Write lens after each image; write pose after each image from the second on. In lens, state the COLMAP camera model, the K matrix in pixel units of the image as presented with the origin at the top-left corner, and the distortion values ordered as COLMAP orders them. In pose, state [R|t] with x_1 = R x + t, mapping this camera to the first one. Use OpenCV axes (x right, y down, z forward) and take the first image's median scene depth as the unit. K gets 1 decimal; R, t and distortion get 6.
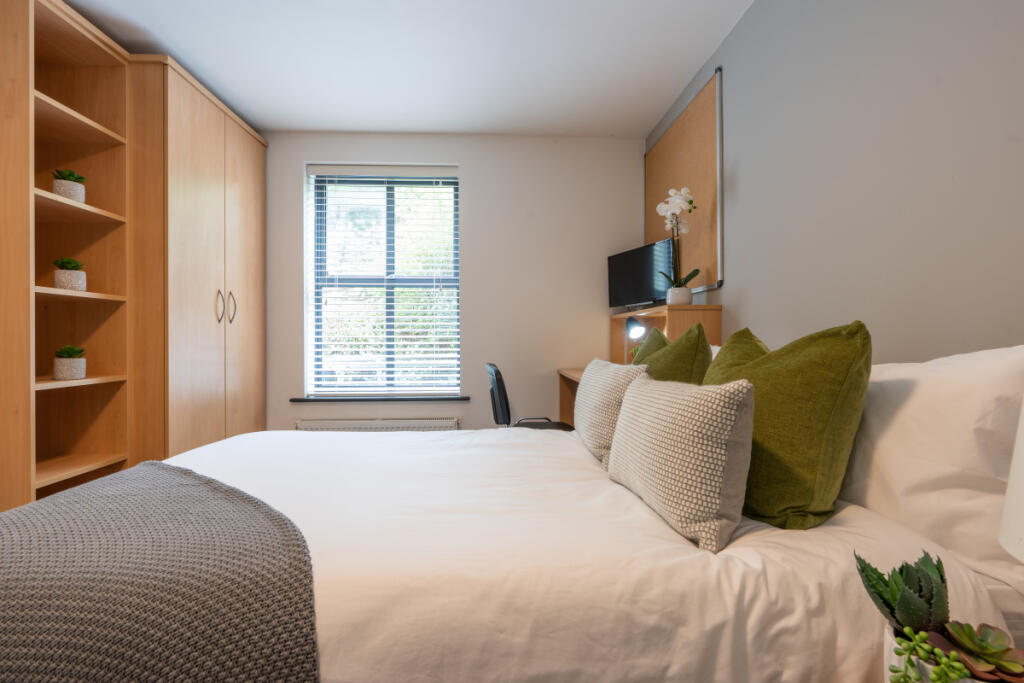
lens RADIAL K [[465.8, 0, 512.0], [0, 465.8, 341.5], [0, 0, 1]] dist [-0.016613, 0.006969]
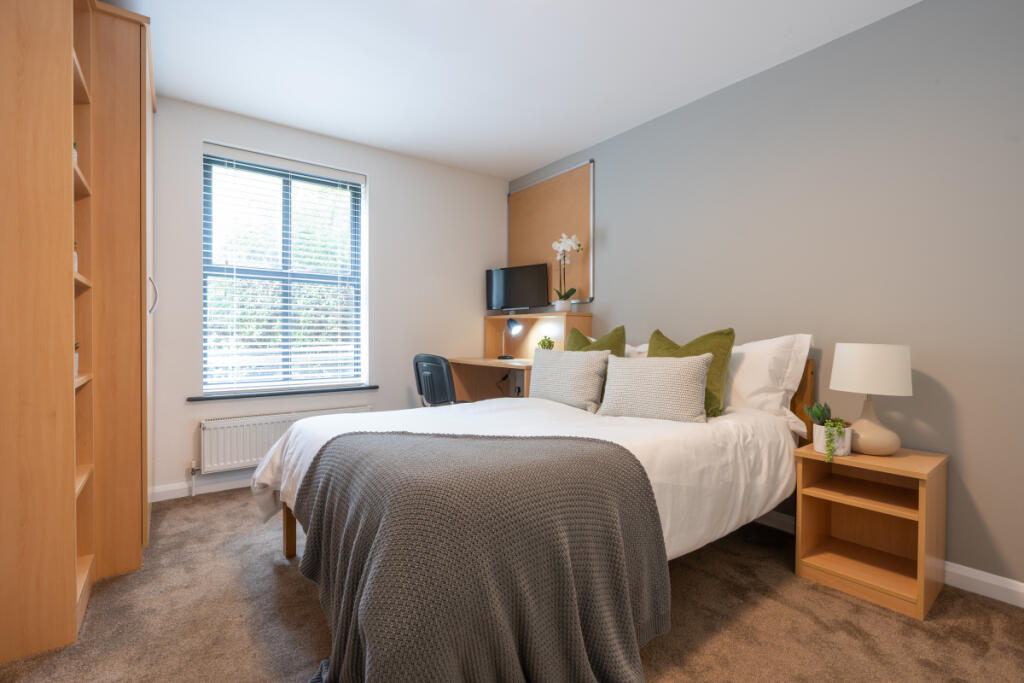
lens RADIAL K [[465.8, 0, 512.0], [0, 465.8, 341.5], [0, 0, 1]] dist [-0.016613, 0.006969]
pose [[0.831997, -0.001641, 0.554778, -0.568132], [-0.003584, 0.999959, 0.008334, 0.003679], [-0.554769, -0.008923, 0.831957, -0.133900]]
